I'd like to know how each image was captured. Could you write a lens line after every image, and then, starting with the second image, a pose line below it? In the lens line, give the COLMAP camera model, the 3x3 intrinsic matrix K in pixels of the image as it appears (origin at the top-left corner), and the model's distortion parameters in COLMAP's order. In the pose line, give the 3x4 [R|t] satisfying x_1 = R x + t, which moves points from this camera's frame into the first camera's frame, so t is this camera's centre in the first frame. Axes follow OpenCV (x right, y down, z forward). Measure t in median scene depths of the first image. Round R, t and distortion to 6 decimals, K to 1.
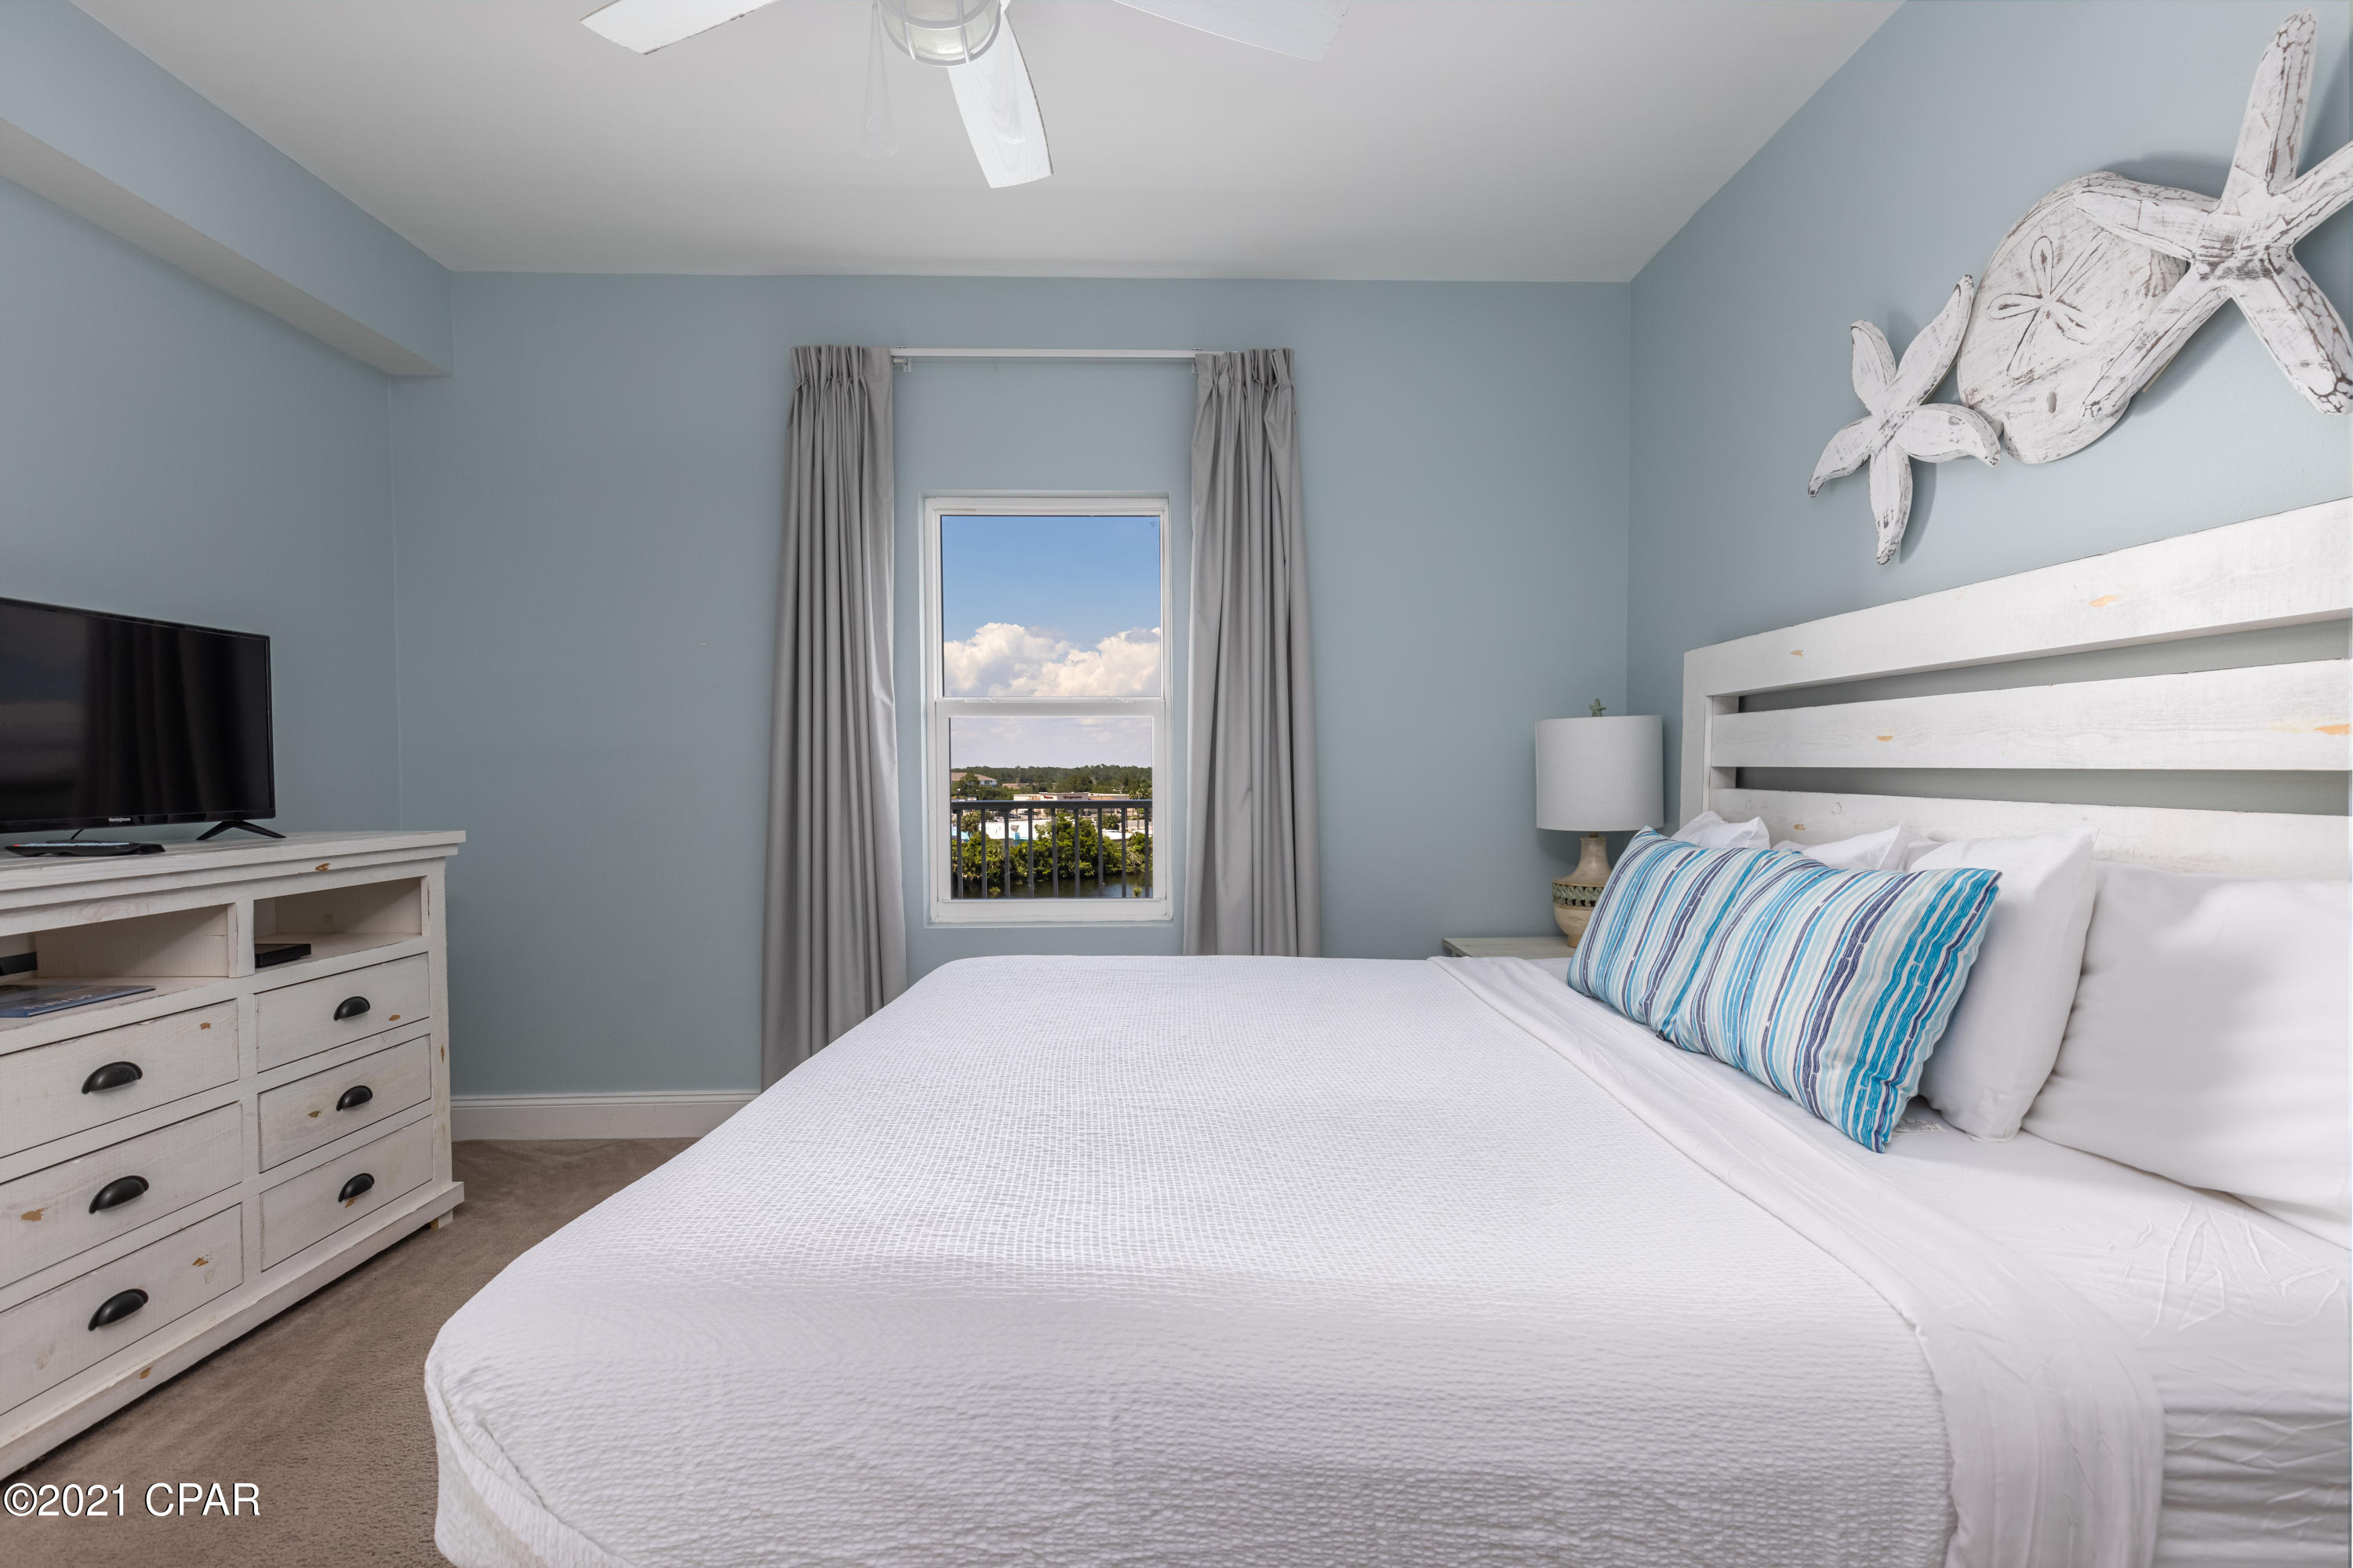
lens RADIAL K [[1082.4, 0, 1176.5], [0, 1082.4, 784.0], [0, 0, 1]] dist [0.001390, 0.010676]
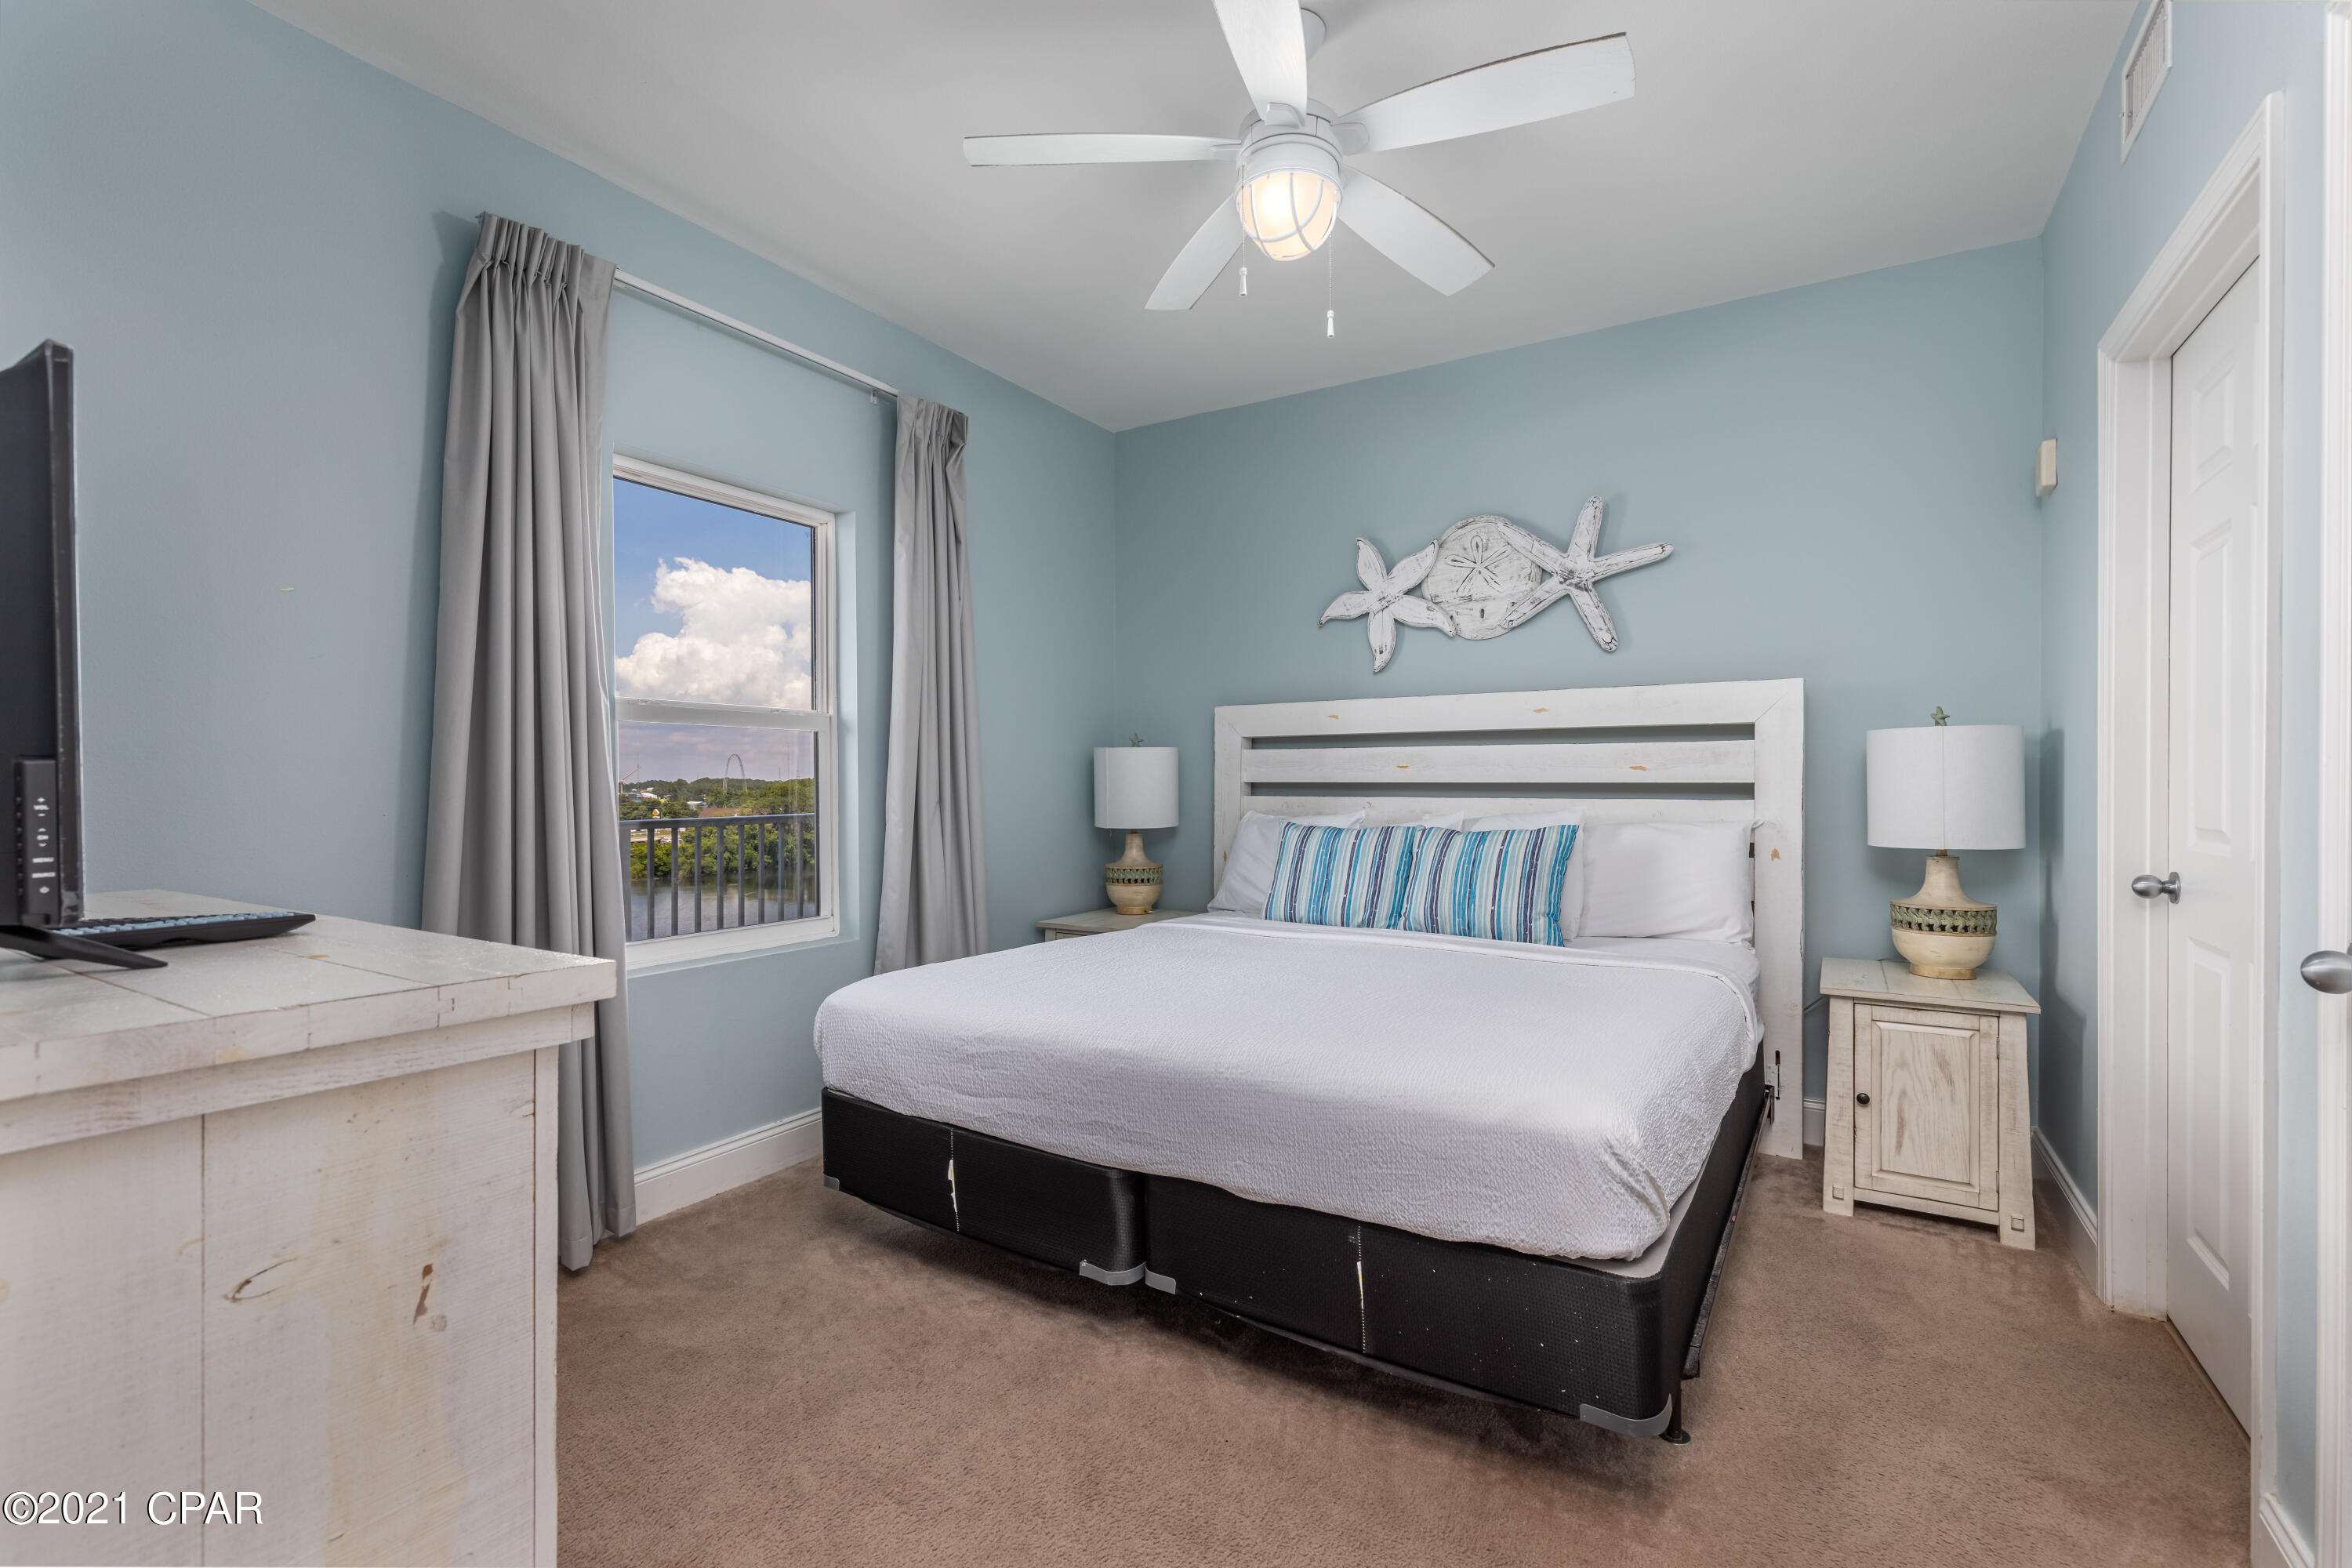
lens RADIAL K [[1090.4, 0, 1141.3], [0, 1090.4, 766.7], [0, 0, 1]] dist [0.009859, -0.000826]
pose [[0.528880, 0.016755, 0.848531, -1.179647], [0.012448, 0.999544, -0.027496, 0.004472], [-0.848605, 0.025104, 0.528431, 0.373294]]
